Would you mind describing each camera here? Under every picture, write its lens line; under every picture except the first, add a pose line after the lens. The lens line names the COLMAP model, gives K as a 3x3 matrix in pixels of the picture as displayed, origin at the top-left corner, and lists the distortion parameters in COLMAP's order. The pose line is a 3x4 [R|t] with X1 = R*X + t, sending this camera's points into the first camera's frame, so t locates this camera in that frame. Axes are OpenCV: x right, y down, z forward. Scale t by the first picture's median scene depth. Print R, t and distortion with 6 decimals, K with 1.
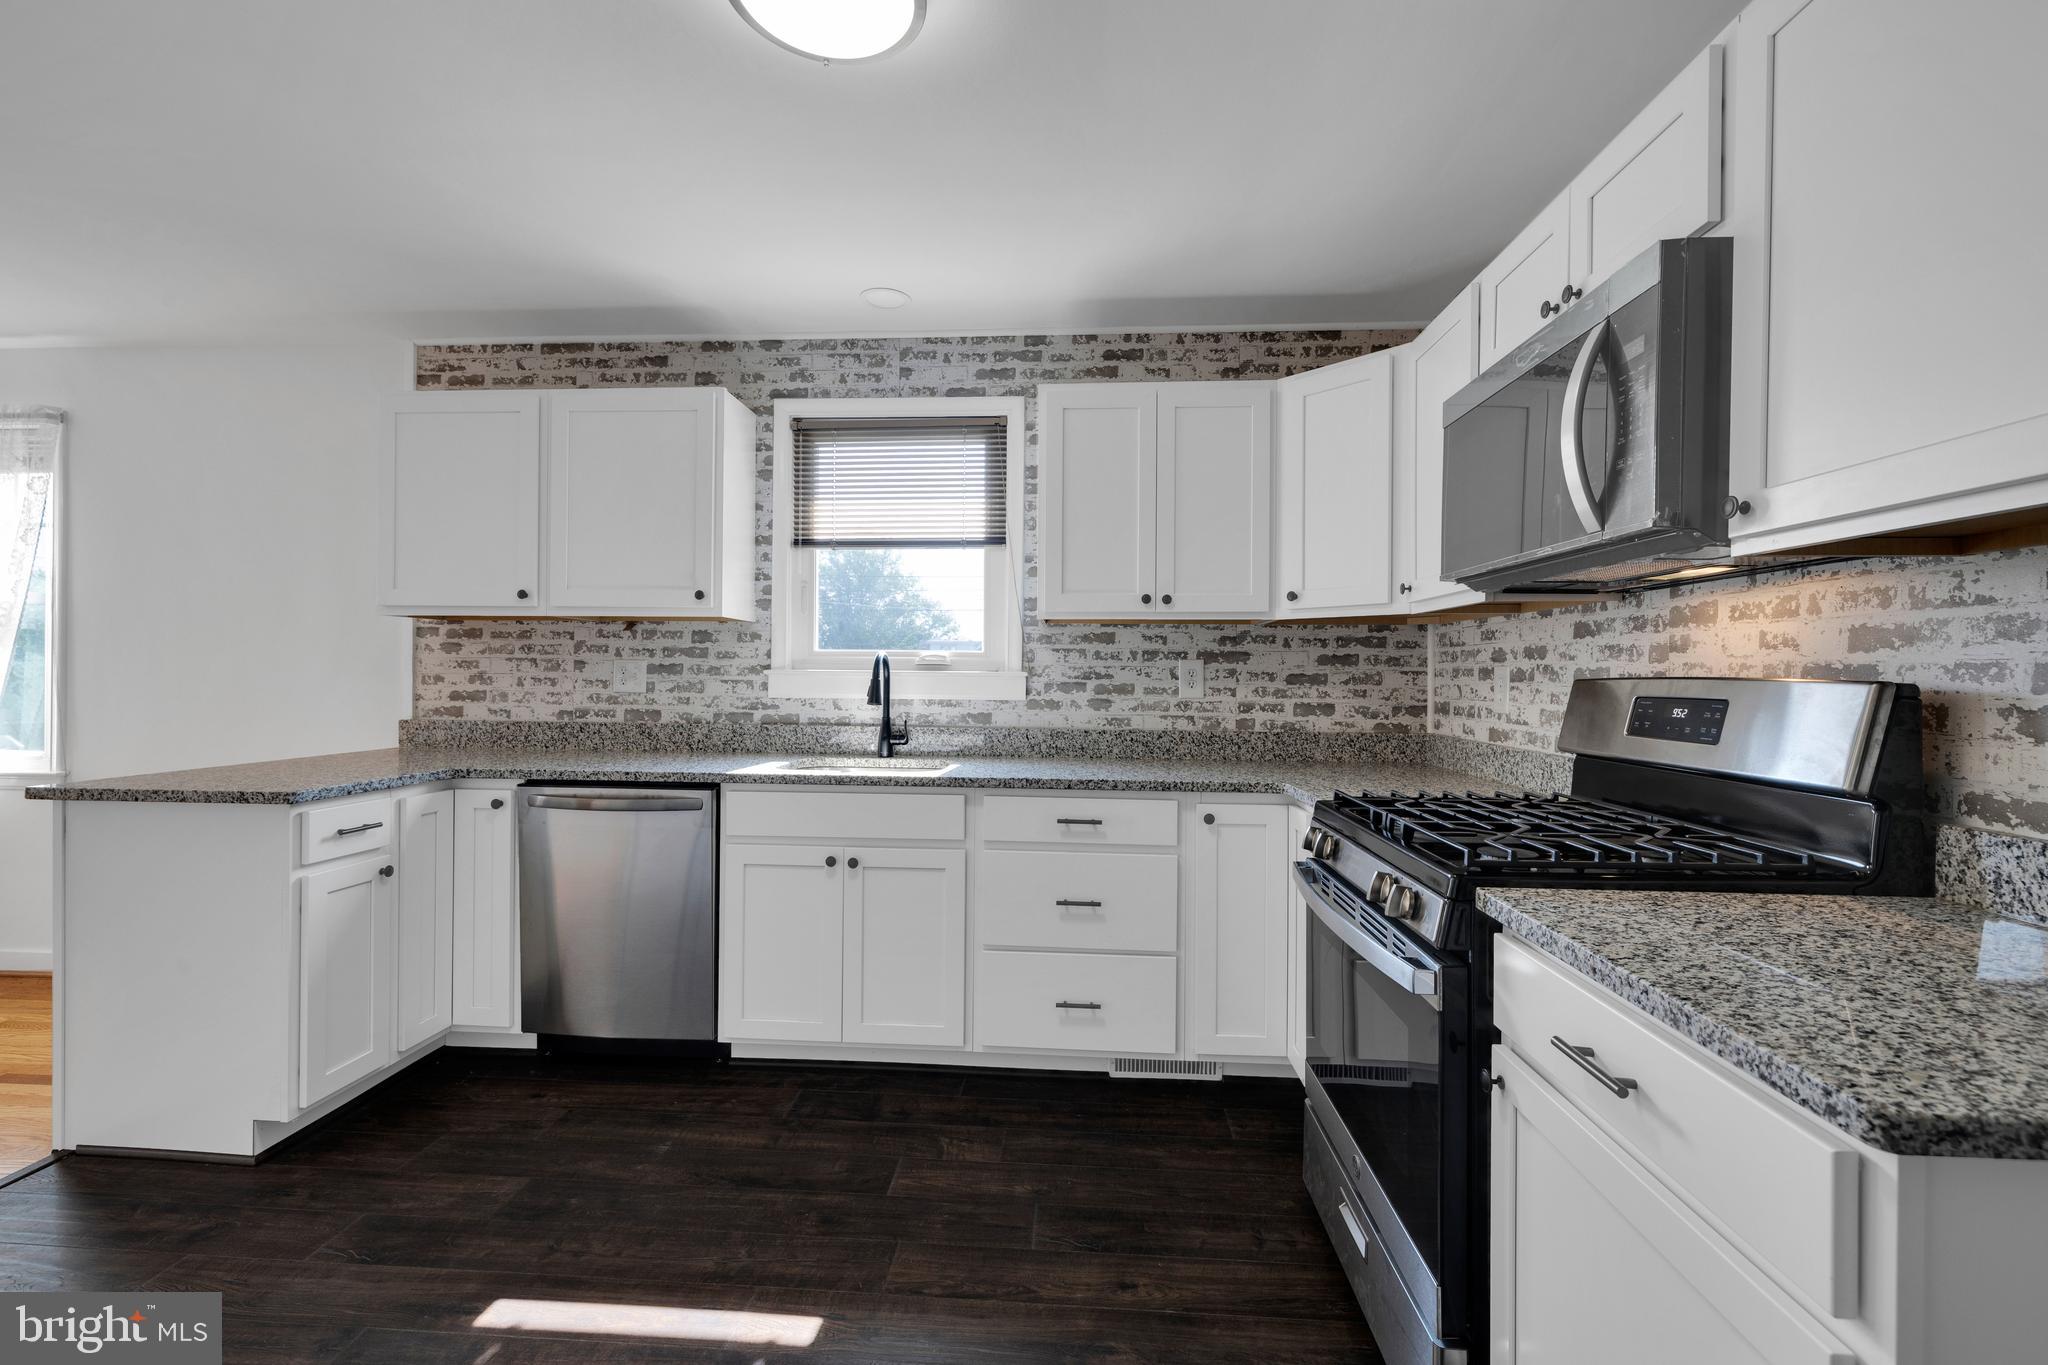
lens RADIAL K [[855.9, 0, 1015.7], [0, 855.9, 678.6], [0, 0, 1]] dist [-0.002132, -0.000035]
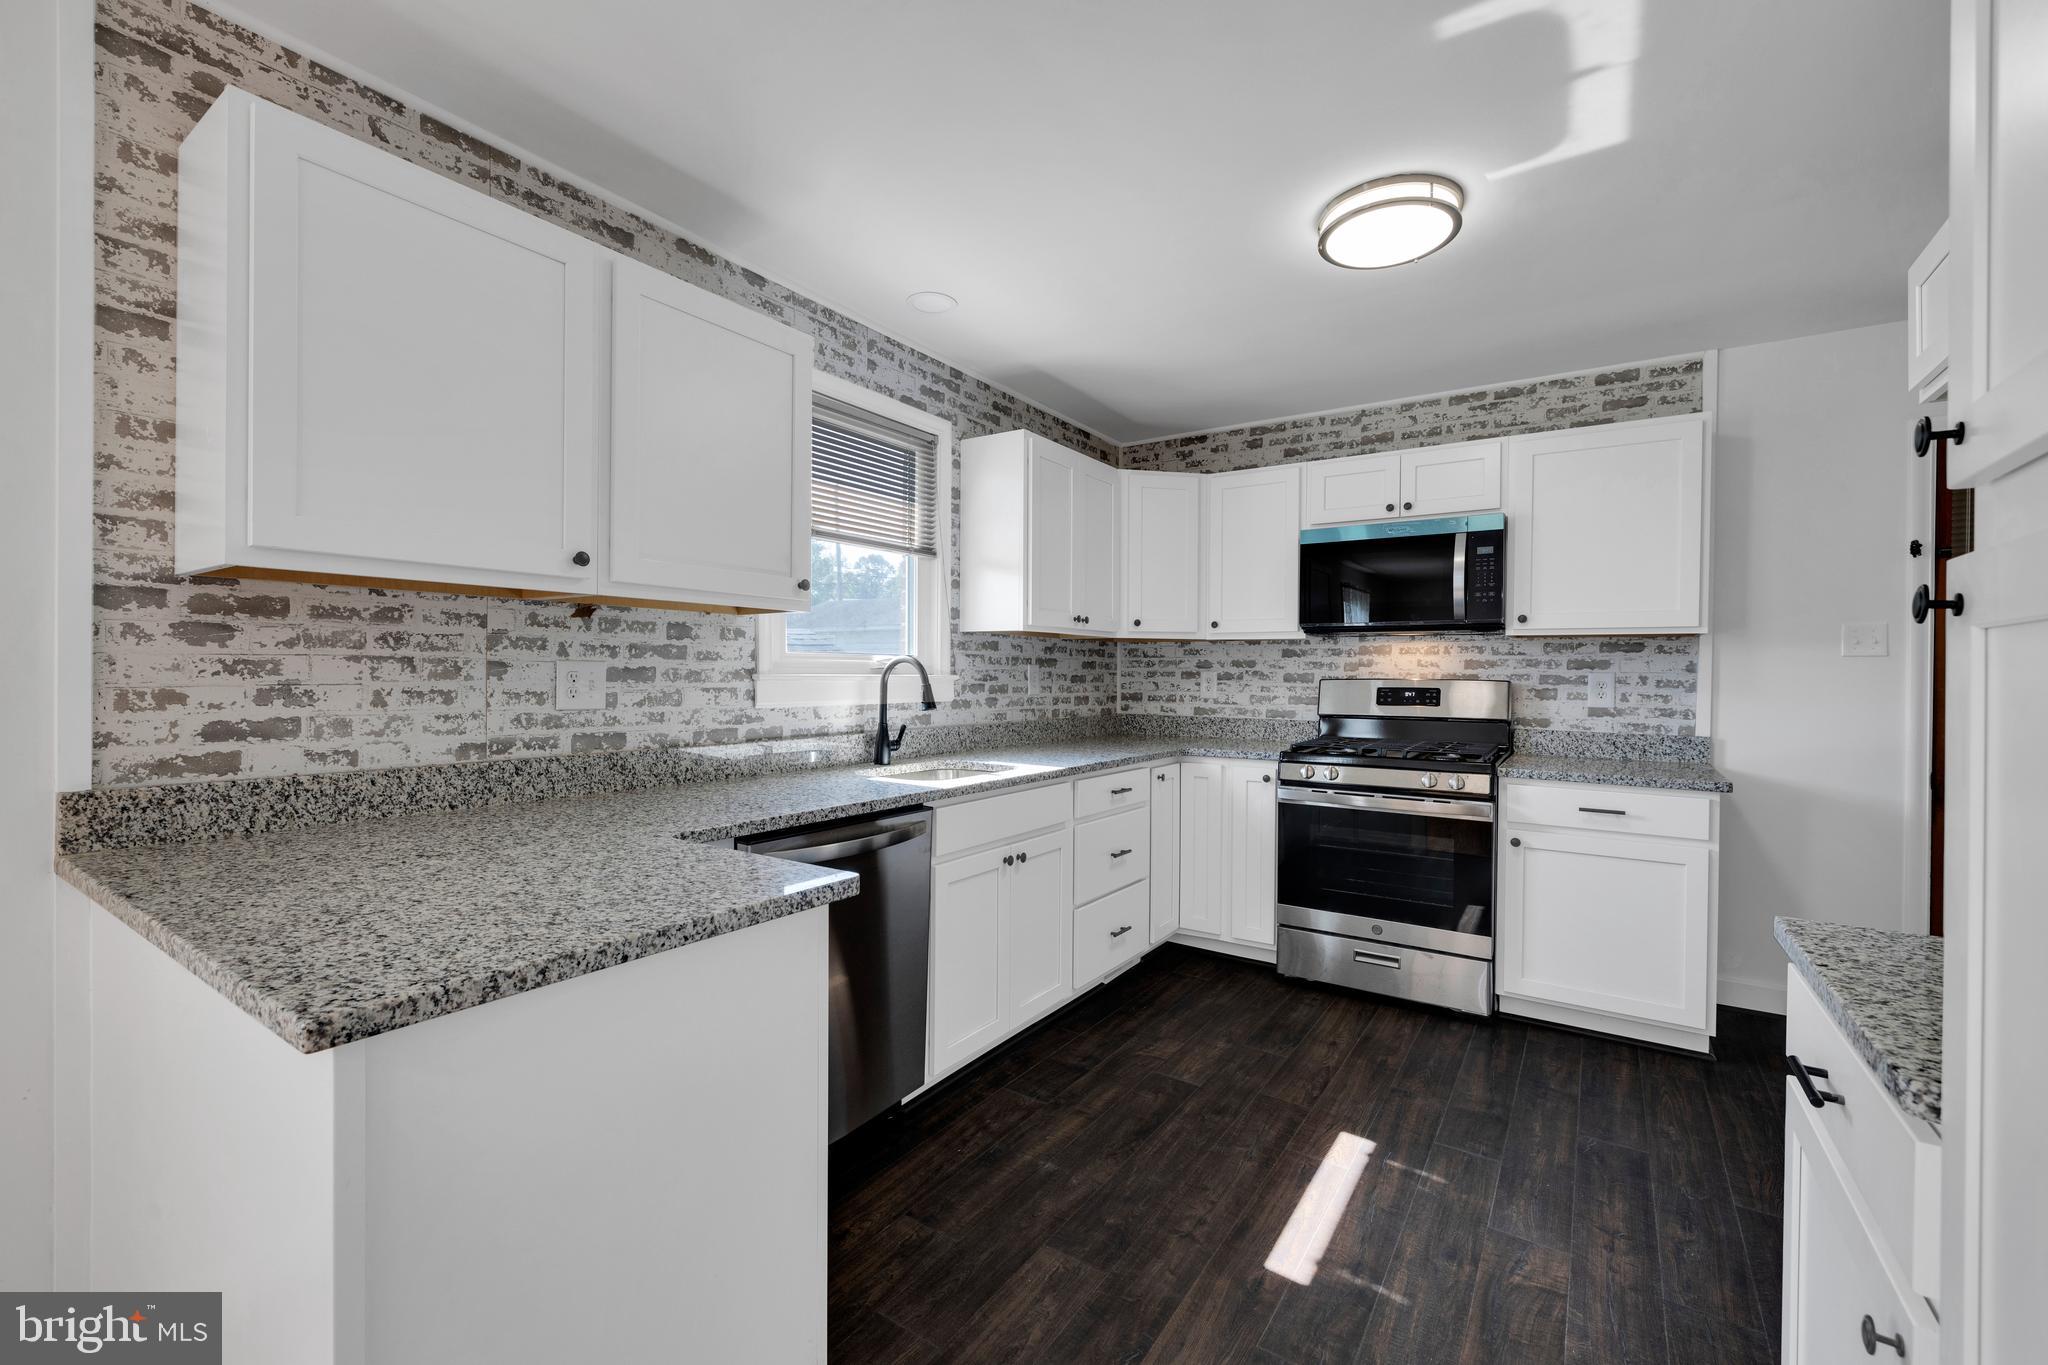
lens RADIAL K [[855.9, 0, 1018.5], [0, 855.9, 676.7], [0, 0, 1]] dist [-0.002132, -0.000035]
pose [[0.505272, -0.008769, 0.862915, -0.902975], [0.002196, 0.999958, 0.008876, -0.015520], [-0.862957, -0.002590, 0.505271, 0.379622]]
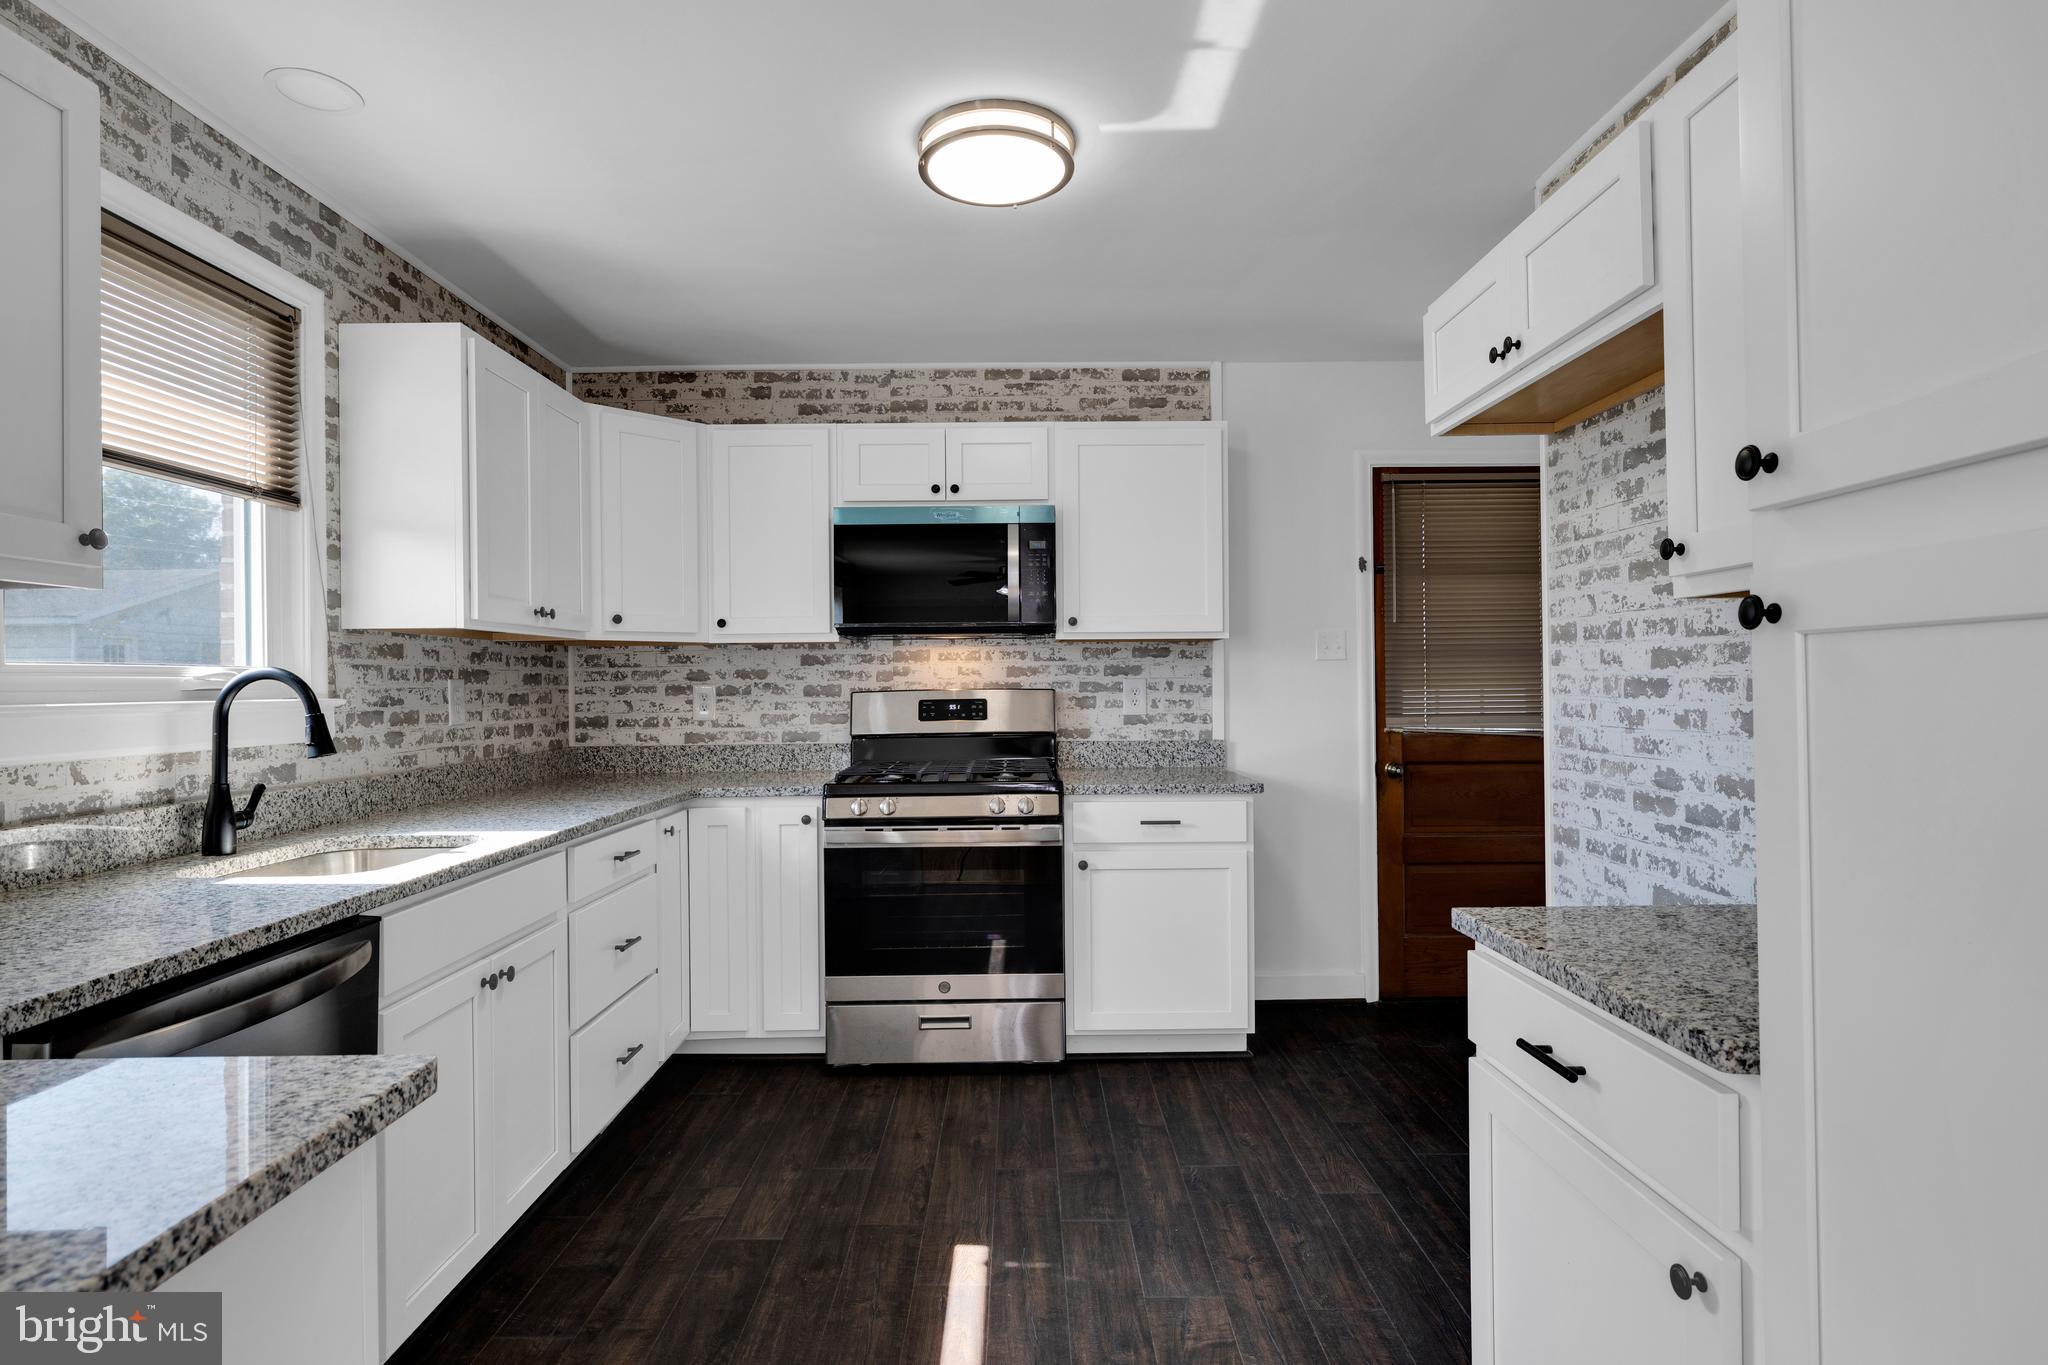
lens RADIAL K [[1070.6, 0, 1025.3], [0, 1070.6, 676.1], [0, 0, 1]] dist [-0.006293, 0.001809]
pose [[-0.074421, -0.001130, 0.997226, -0.887408], [0.017845, 0.999838, 0.002465, -0.018007], [-0.997067, 0.017978, -0.074389, 0.521071]]
